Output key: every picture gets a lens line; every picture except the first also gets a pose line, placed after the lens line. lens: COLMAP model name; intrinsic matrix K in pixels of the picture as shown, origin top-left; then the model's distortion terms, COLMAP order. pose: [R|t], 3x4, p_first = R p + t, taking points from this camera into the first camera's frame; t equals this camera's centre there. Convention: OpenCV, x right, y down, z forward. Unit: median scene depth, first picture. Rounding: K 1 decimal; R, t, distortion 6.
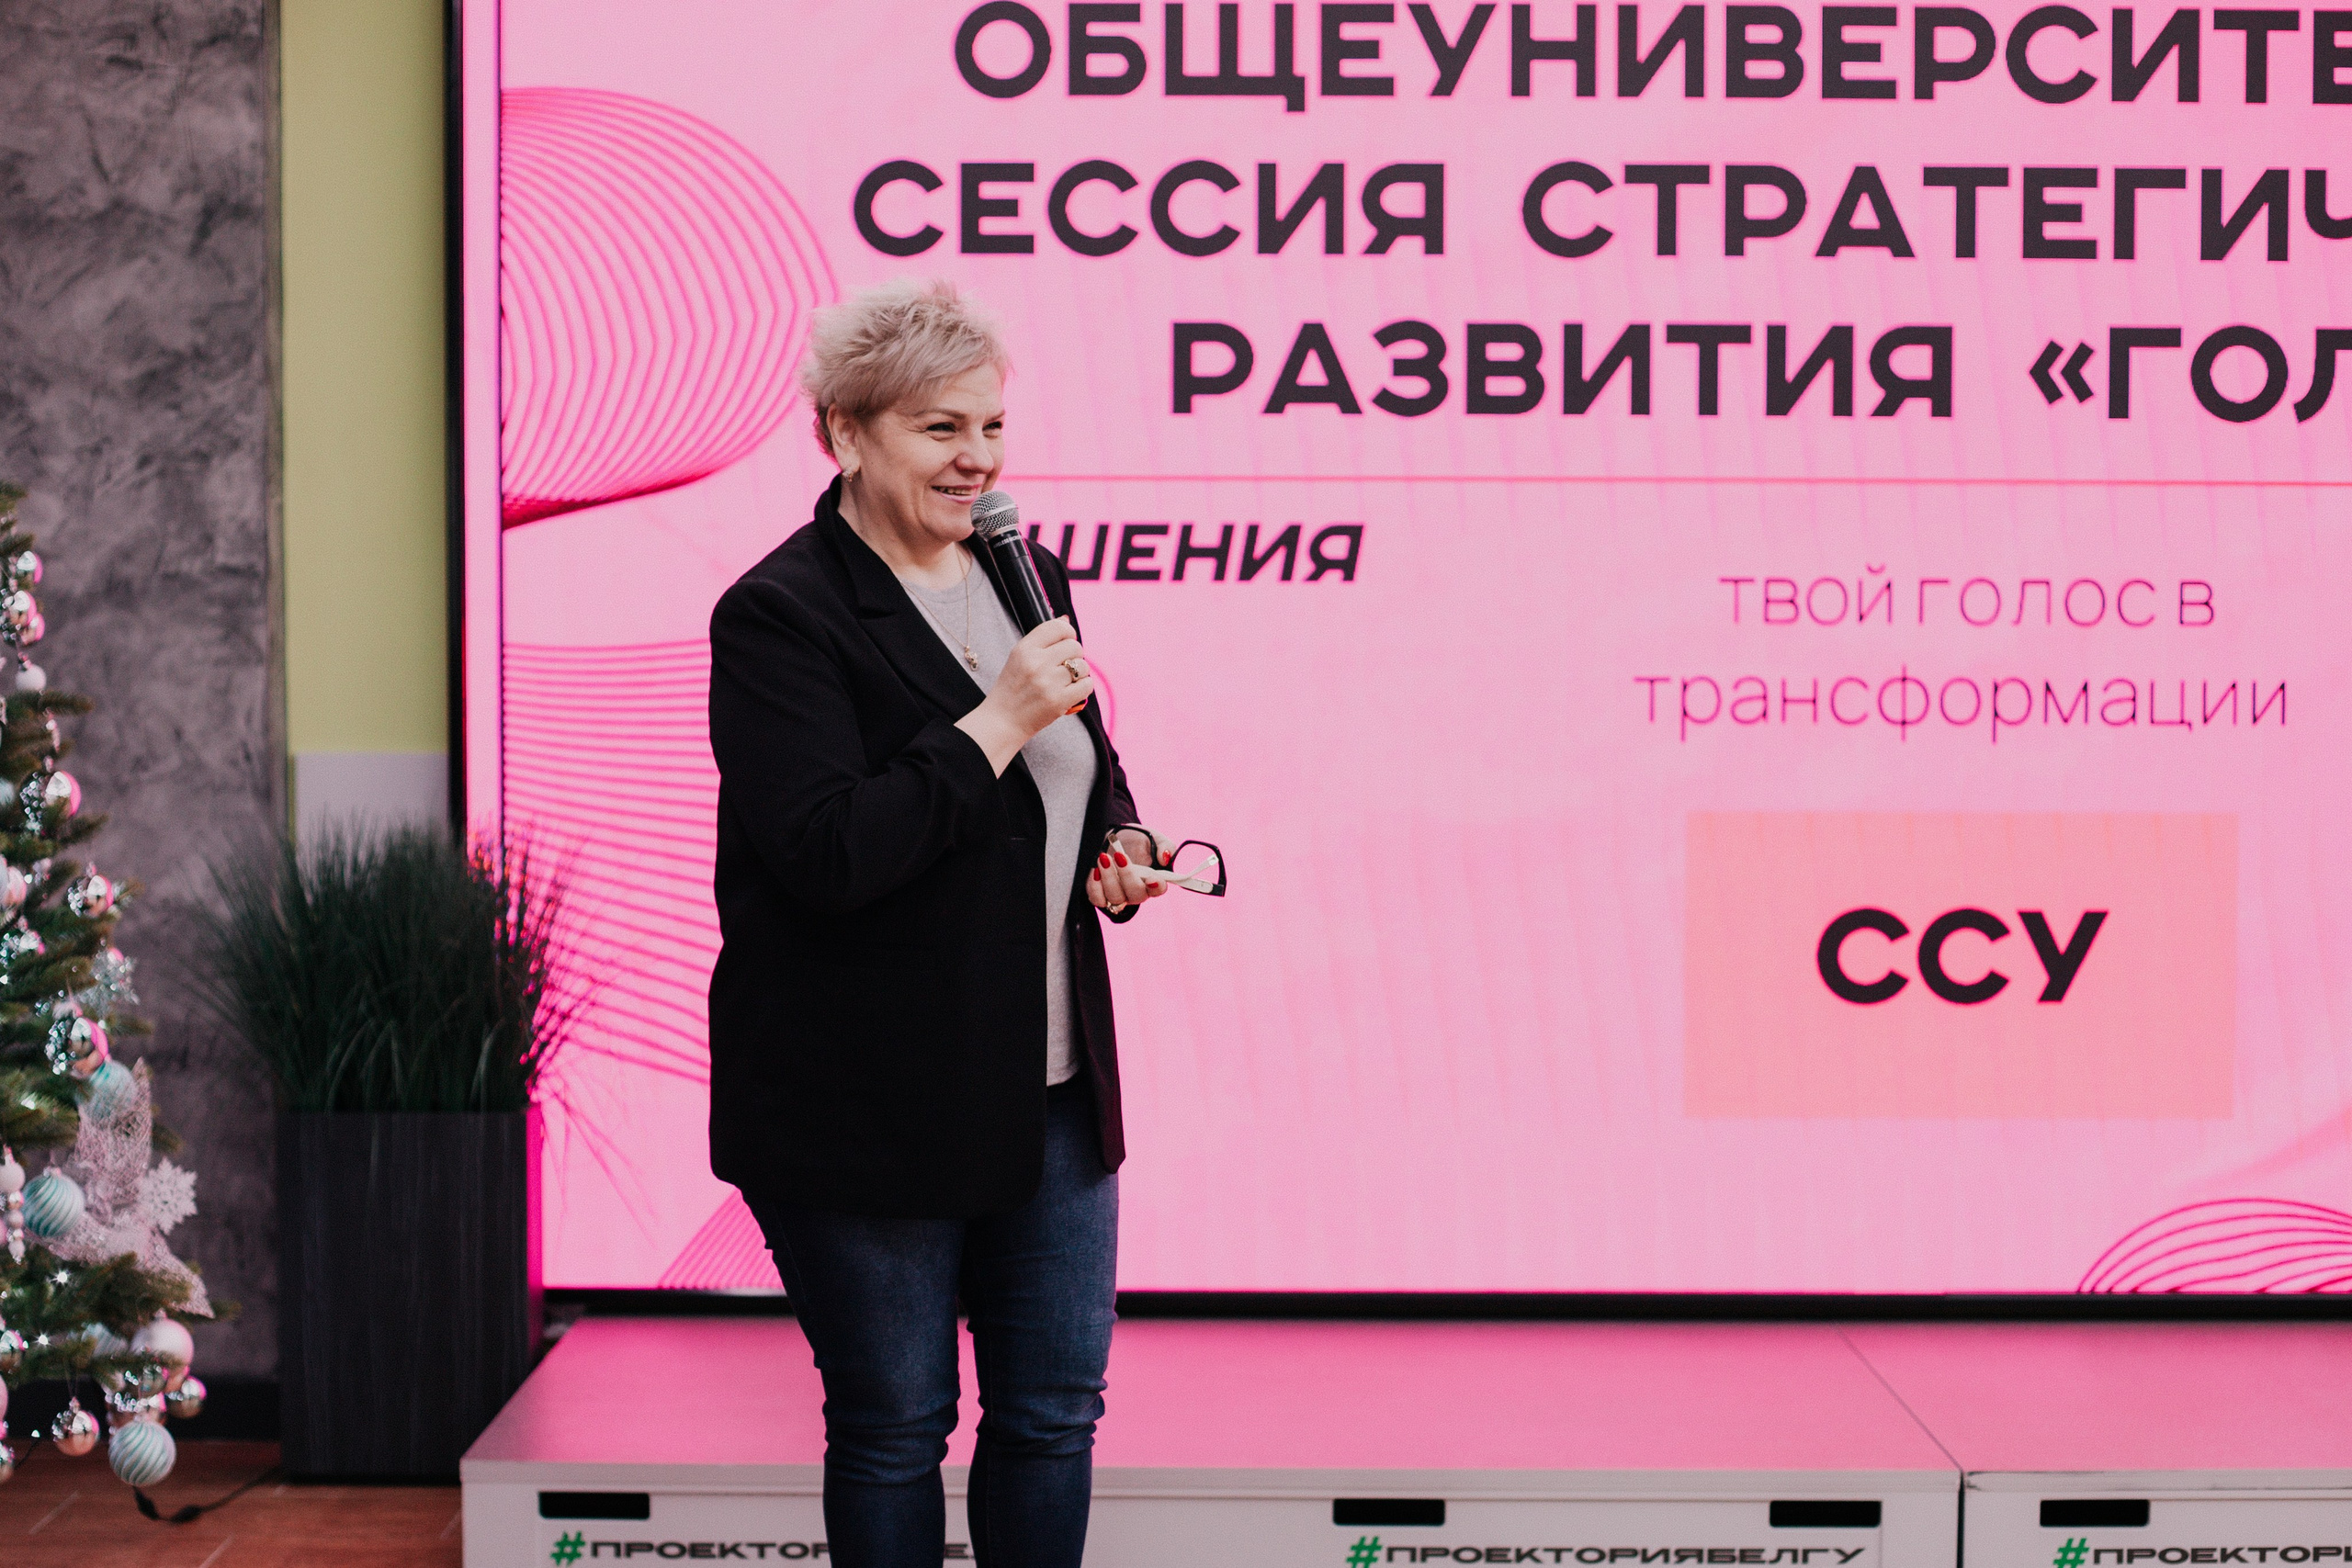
lens RADIAL K [[4473.9, 0, 1115.0], [0, 4473.9, 974.7], [0, 0, 1]] dist [-0.144440, 0.130211]
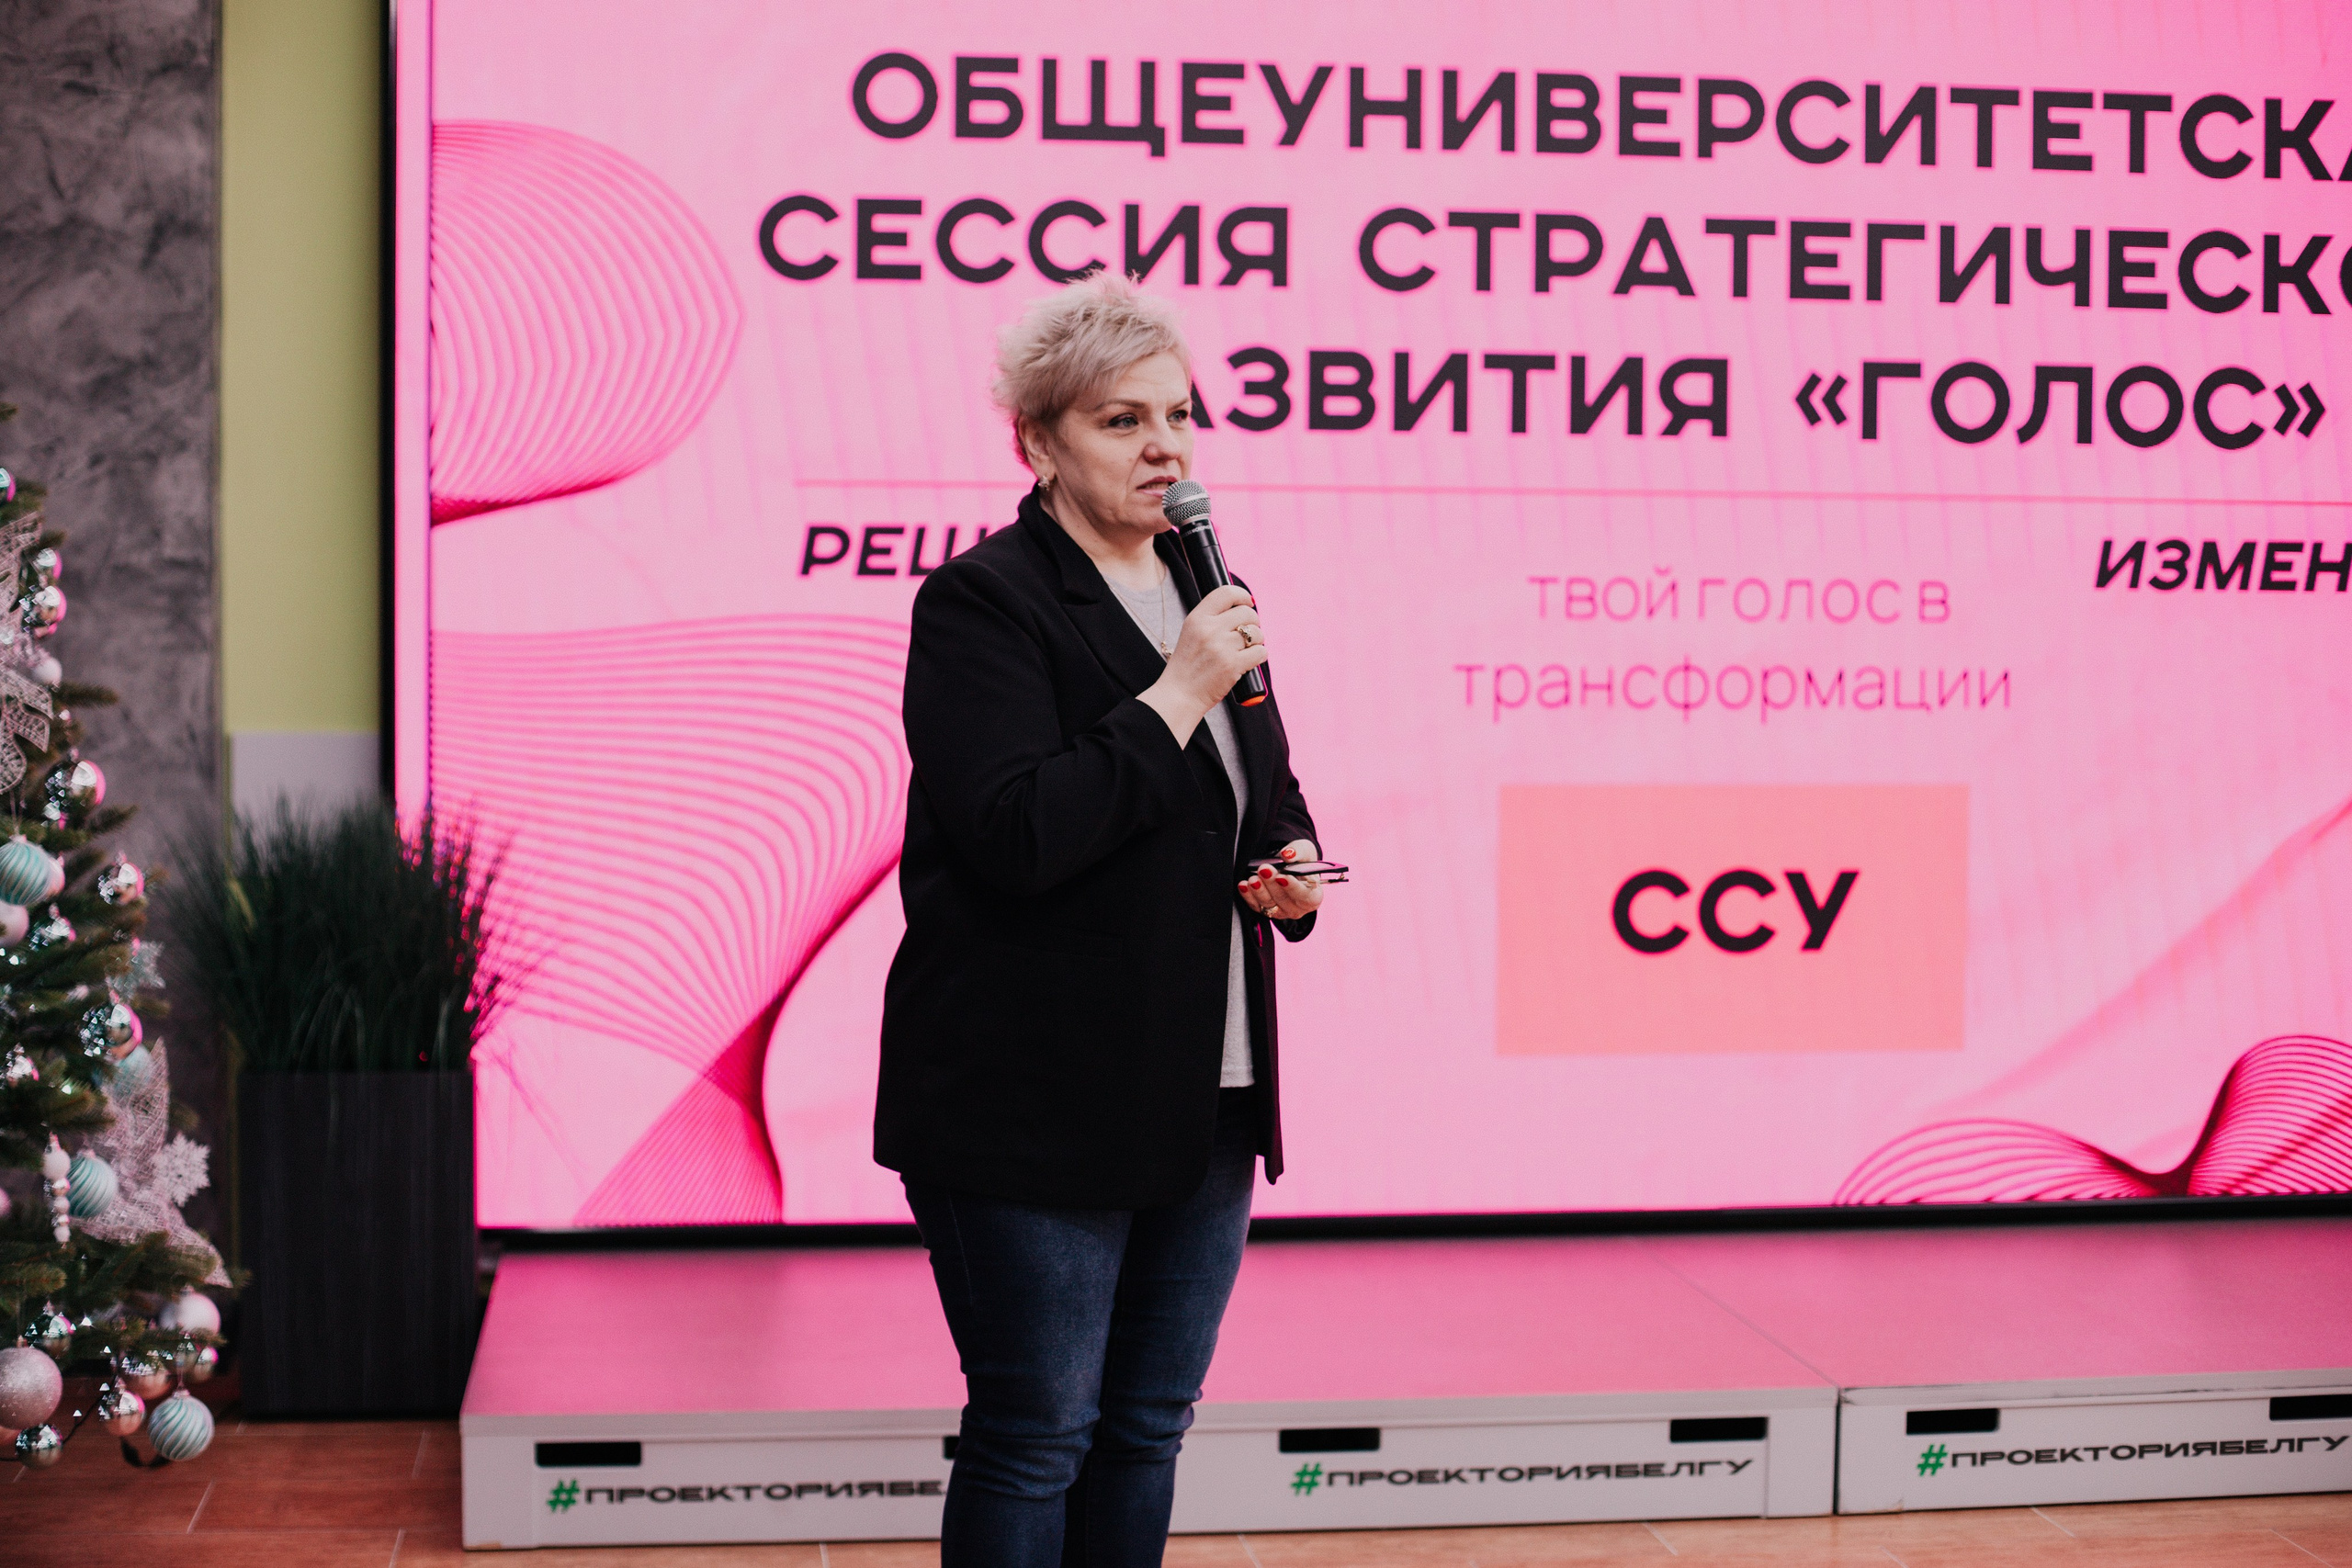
lens RADIAL K [[3566.5, 0, 1148.7], [0, 3566.5, 775.8], [0, 0, 1]] dist [-0.150679, 0.169036]
pose [[0.989059, -0.002039, 0.147503, -0.092964], [0.006052, 0.999624, -0.026761, -0.015526], [-0.147393, 0.027361, 0.988699, 0.125785]]
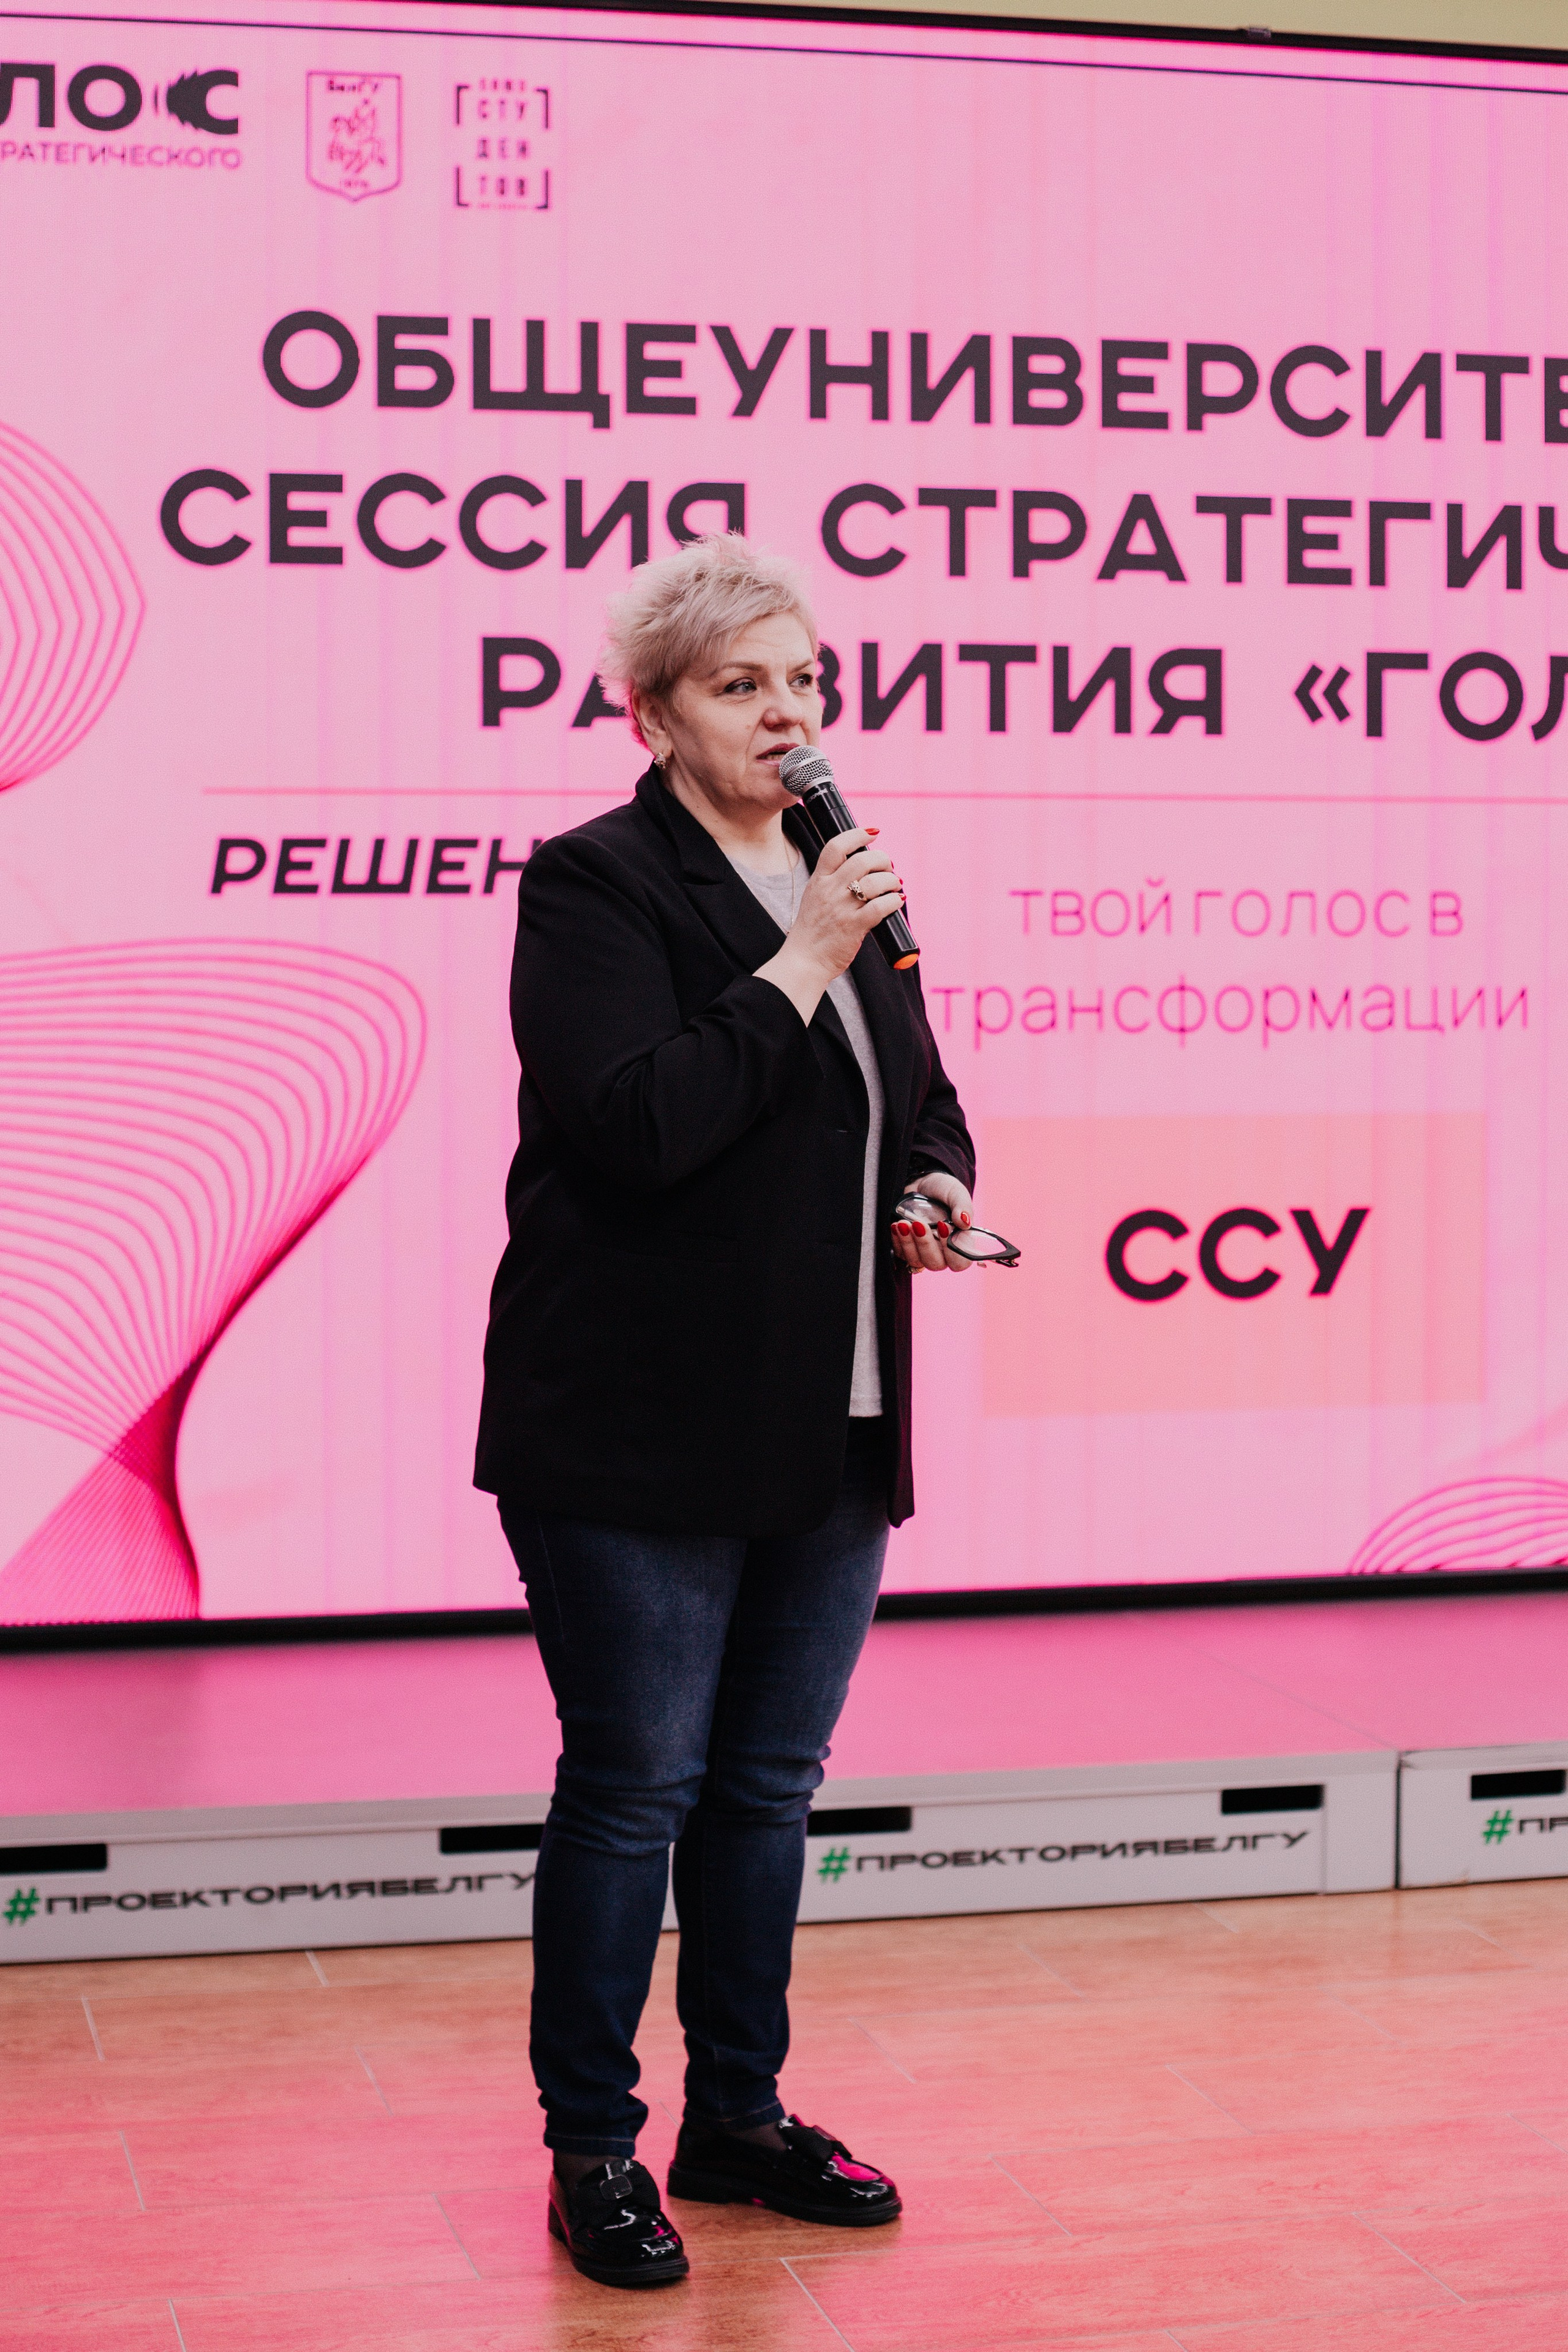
lens RADIAL K [[4173.4, 0, 813.0], [0, 4173.4, 1146.3], [0, 0, 1]] dist [-0.148190, 0.170345]
pose [[0.967266, -0.015543, 0.253288, -0.153614], [0.024483, 0.999182, -0.032185, -0.000306], [-0.252580, 0.037333, 0.966855, 0.084867]]
